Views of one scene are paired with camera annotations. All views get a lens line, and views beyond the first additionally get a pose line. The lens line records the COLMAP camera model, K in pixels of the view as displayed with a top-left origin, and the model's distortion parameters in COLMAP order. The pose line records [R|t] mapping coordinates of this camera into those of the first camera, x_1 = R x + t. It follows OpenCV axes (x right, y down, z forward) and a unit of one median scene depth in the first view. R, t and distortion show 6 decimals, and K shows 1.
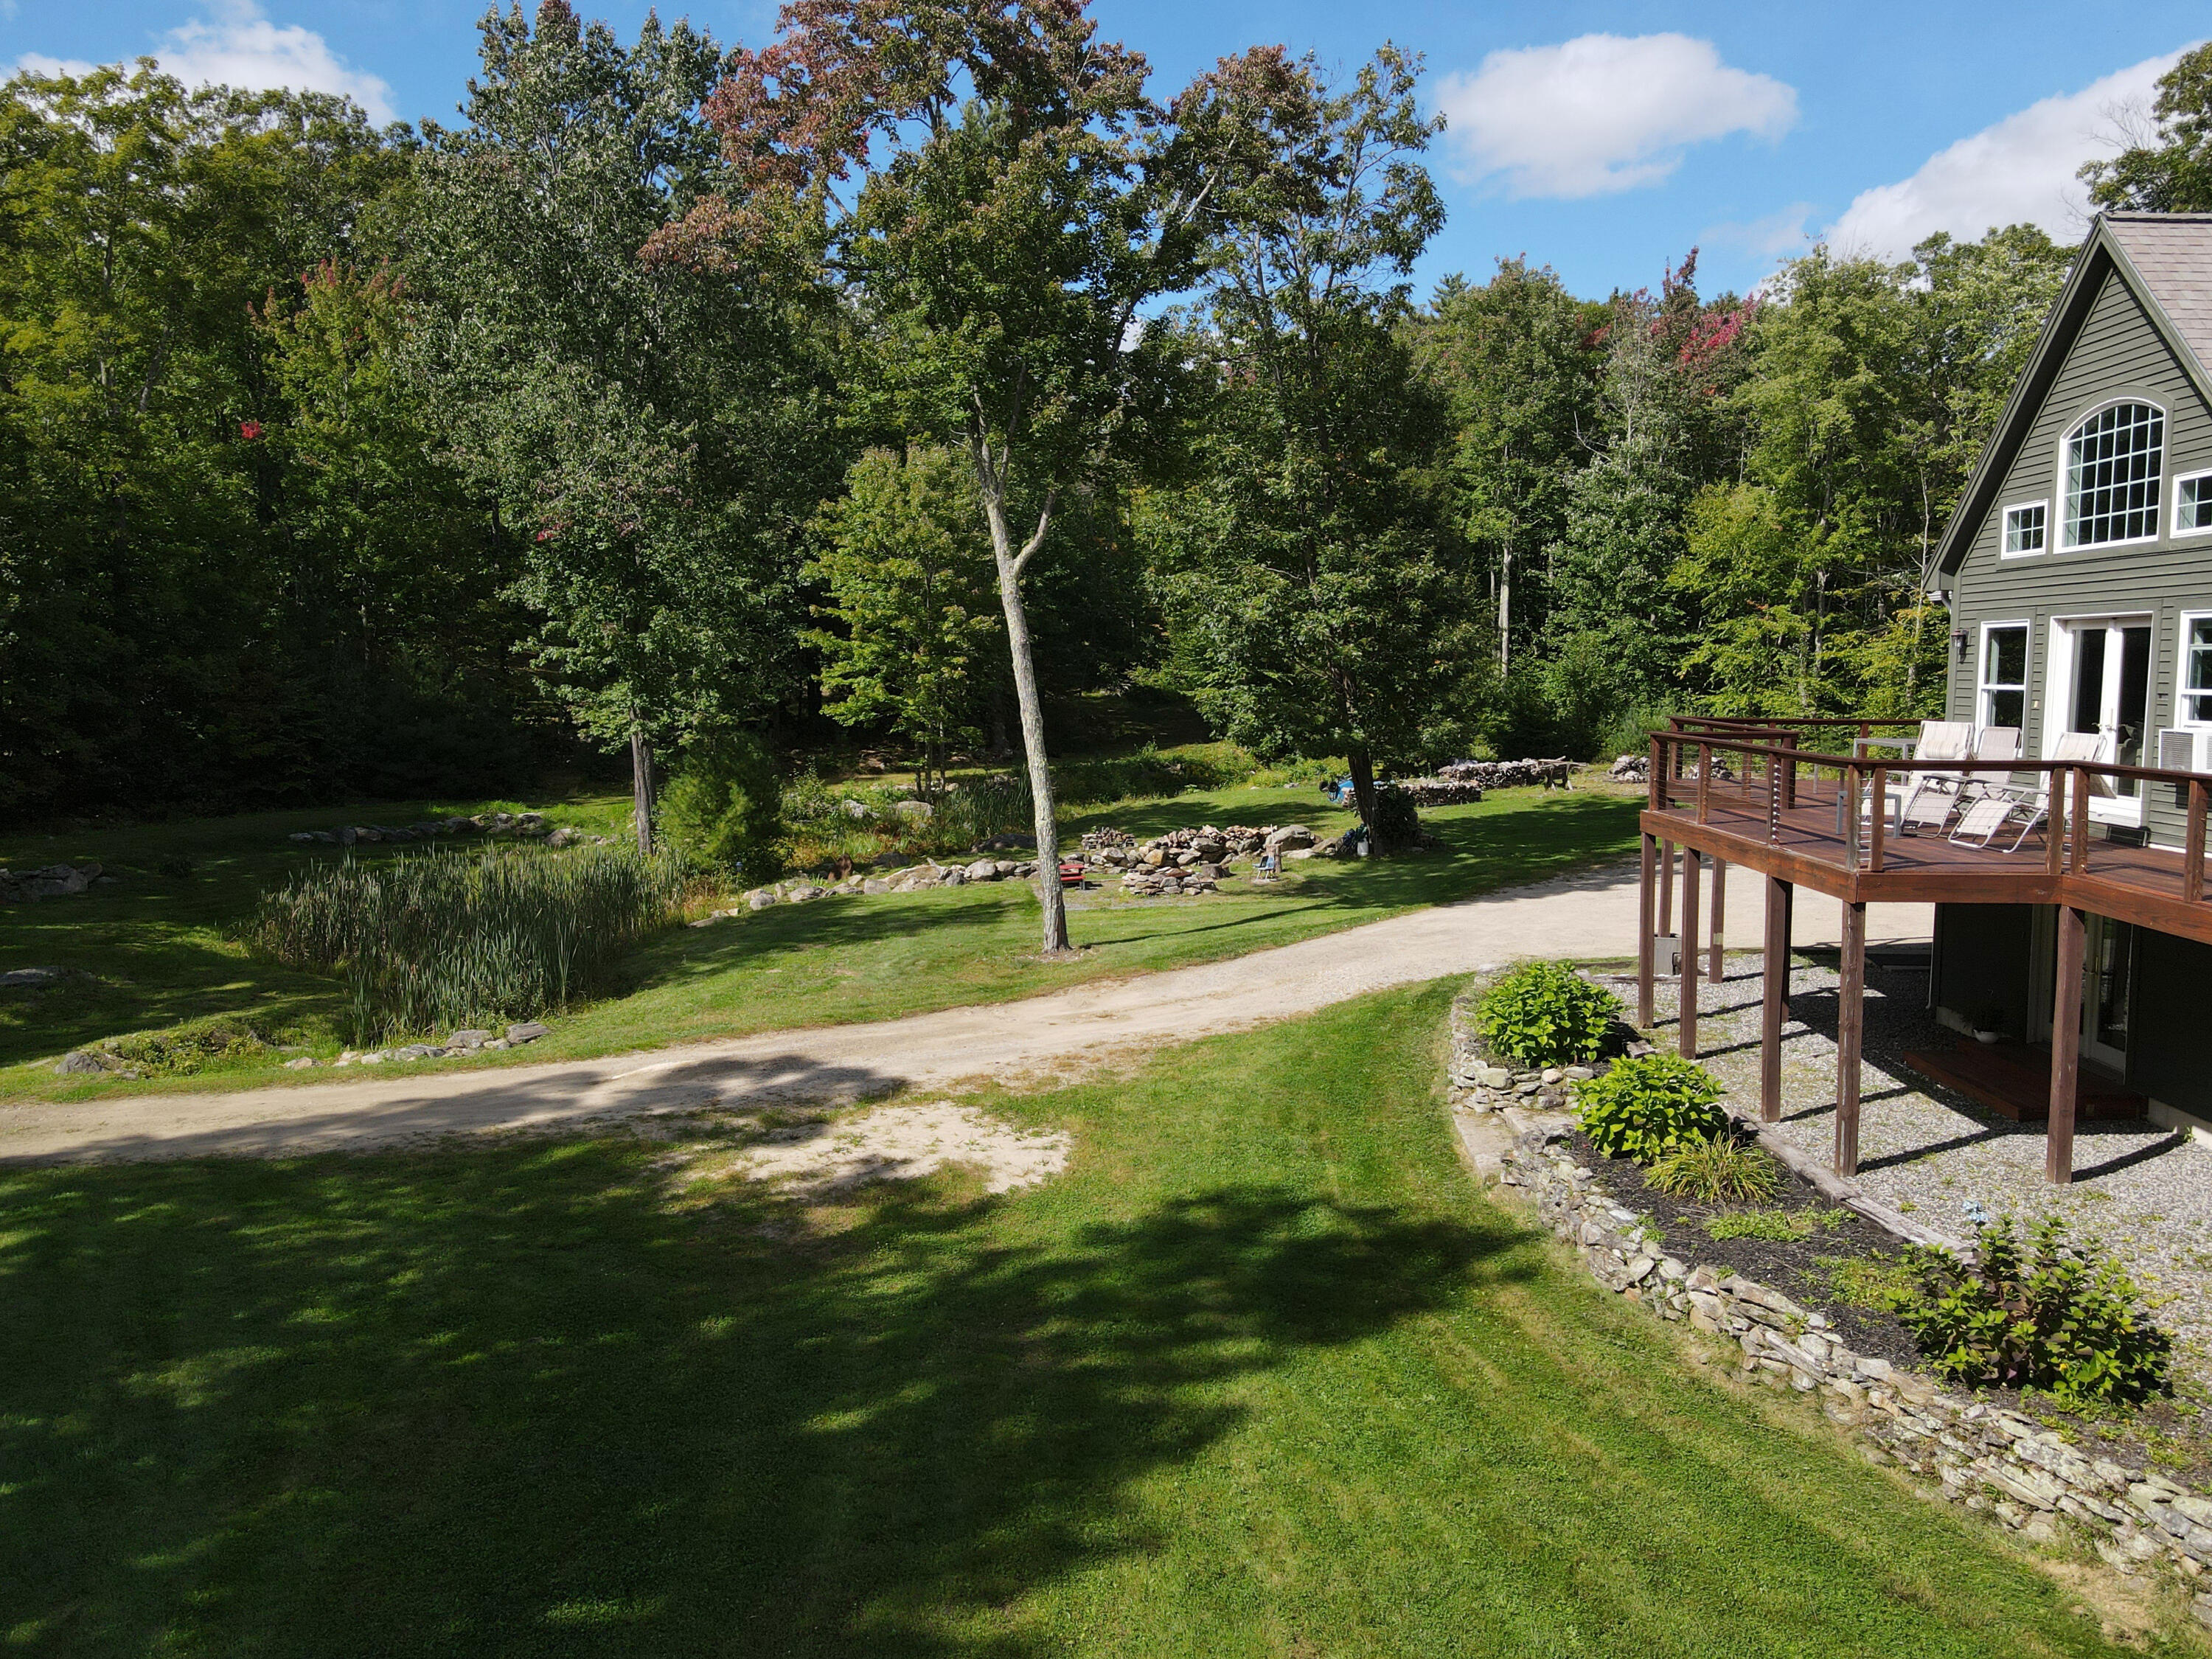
lens RADIAL K [[1563.5, 0, 1090.7], [0, 1563.5, 823.6], [0, 0, 1]] dist [-0.003769, 0.019204]
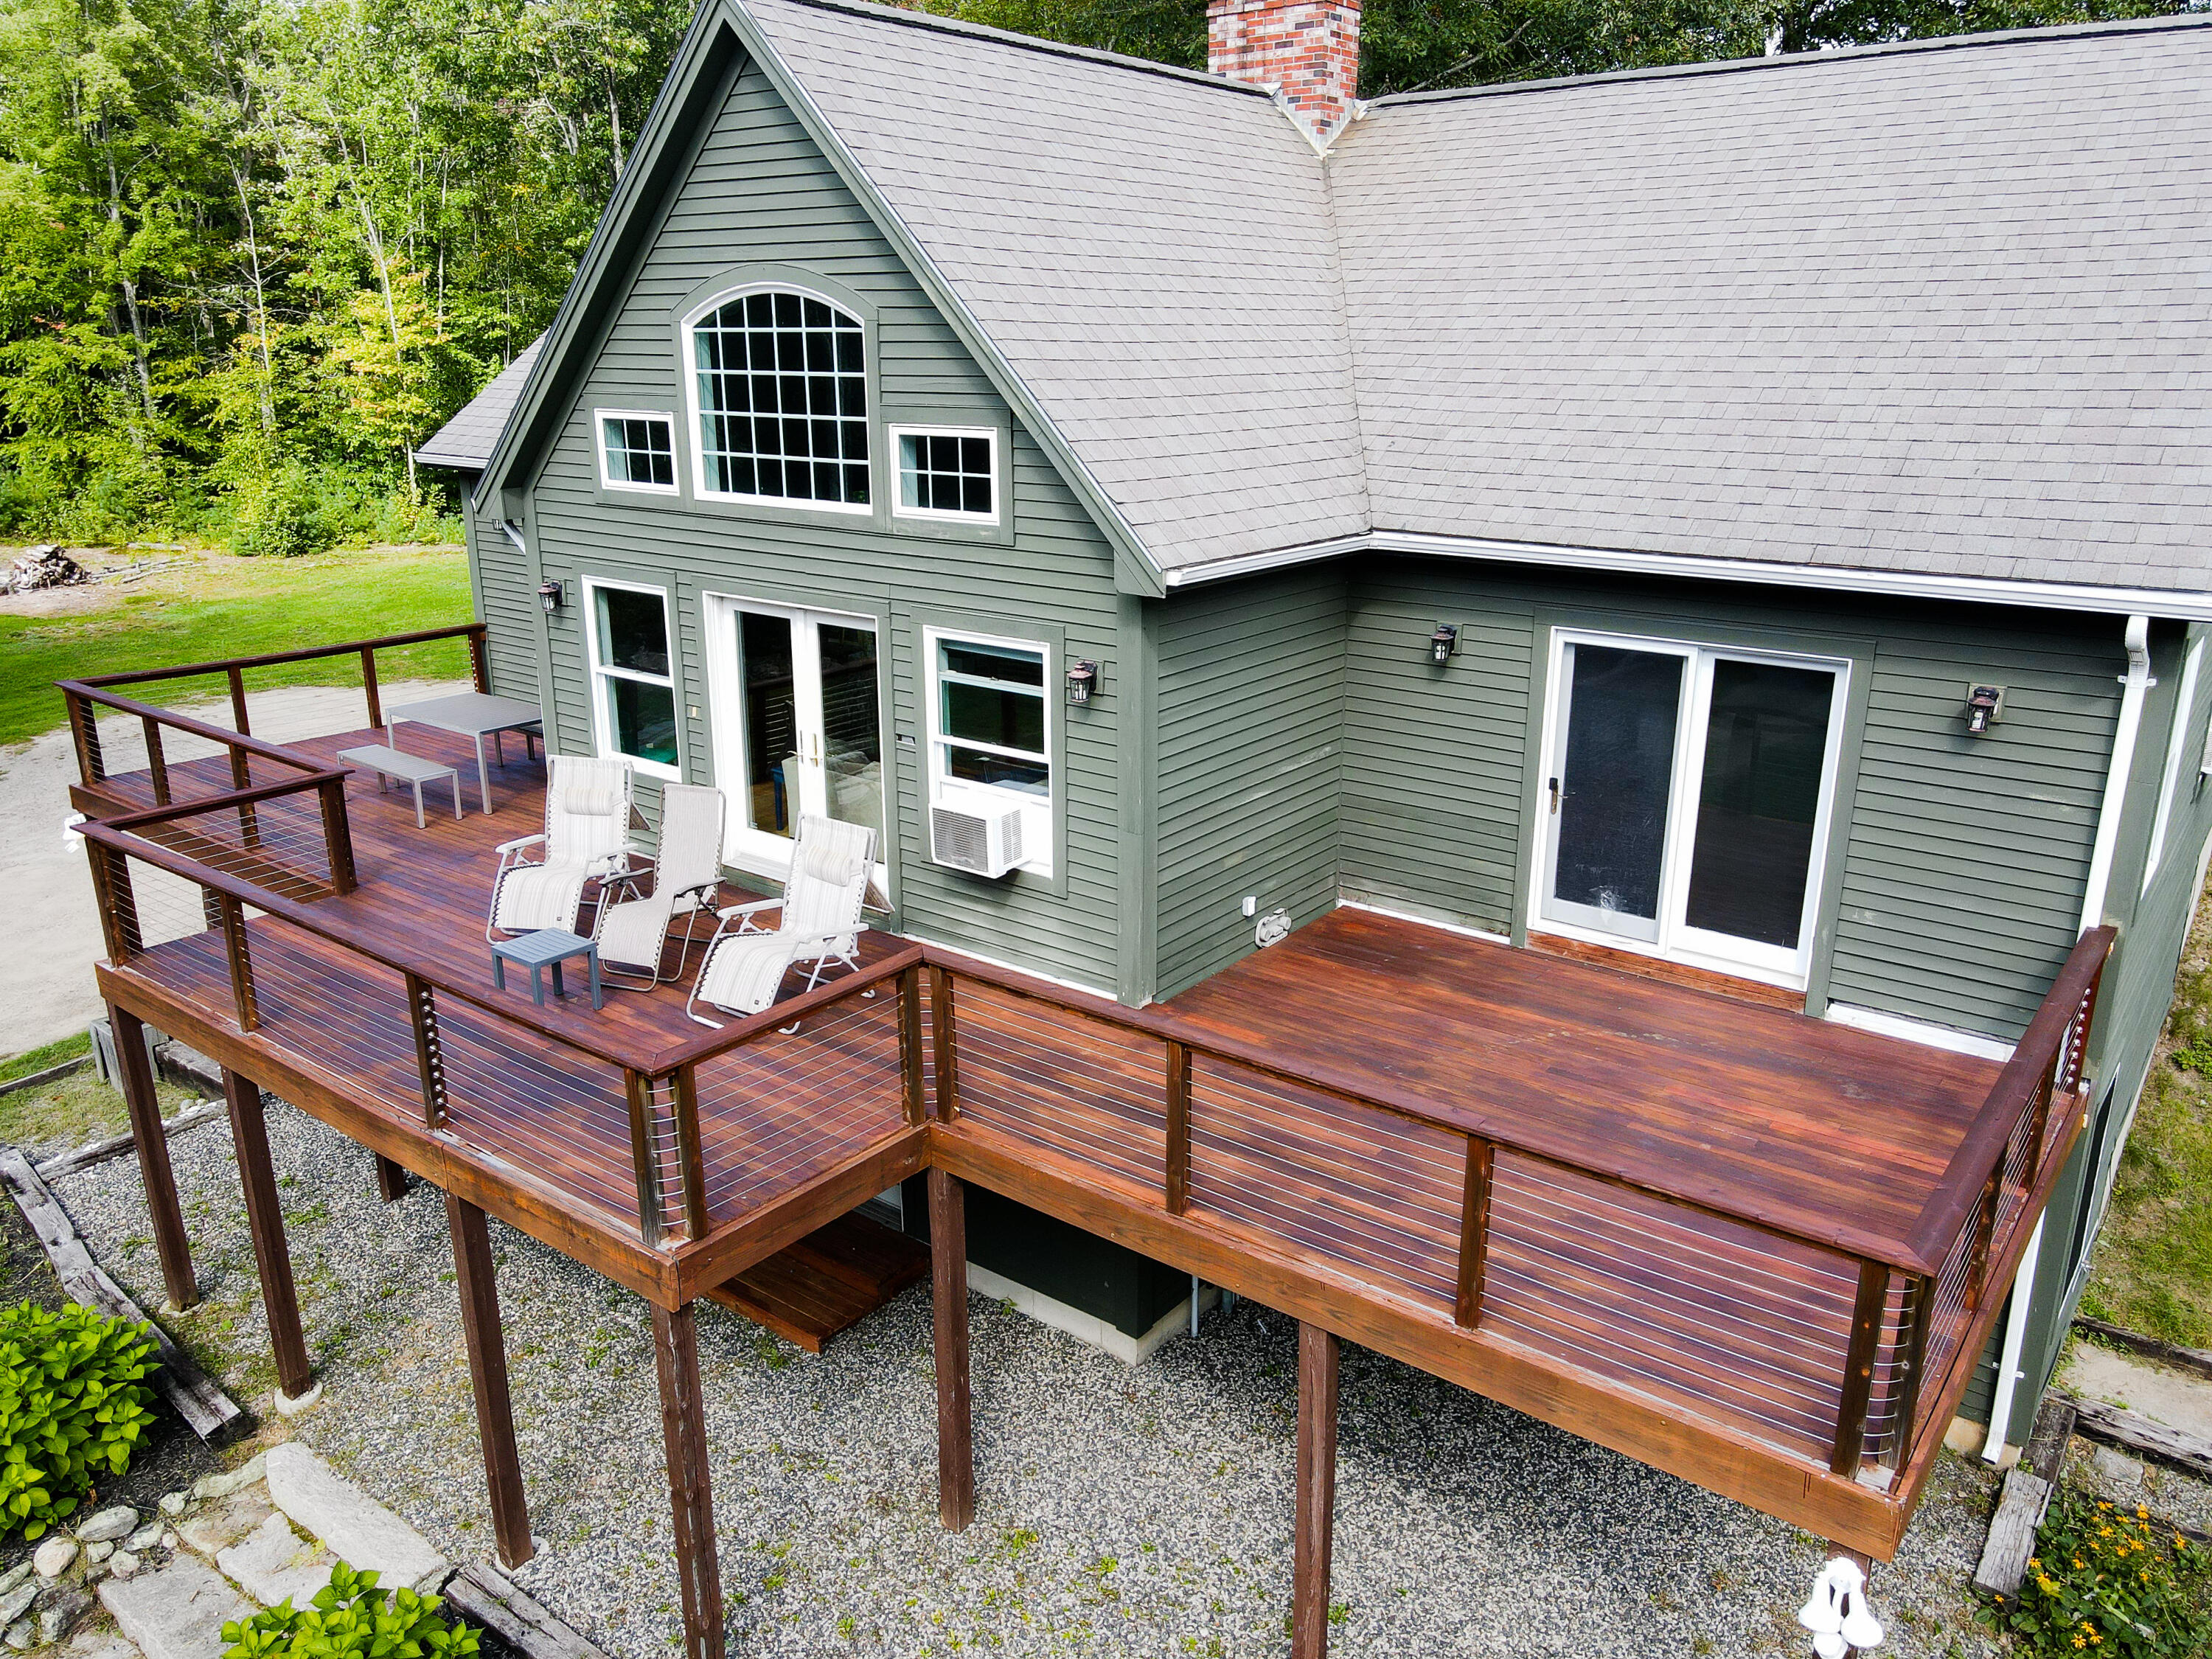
lens RADIAL K [[1563.5, 0, 1148.0], [0, 1563.5, 787.6], [0, 0, 1]] dist [-0.003769, 0.019204]
pose [[0.537026, -0.228560, 0.812012, 0.039573], [0.080312, 0.972075, 0.220499, -0.049396], [-0.839734, -0.053199, 0.540386, 0.125997]]
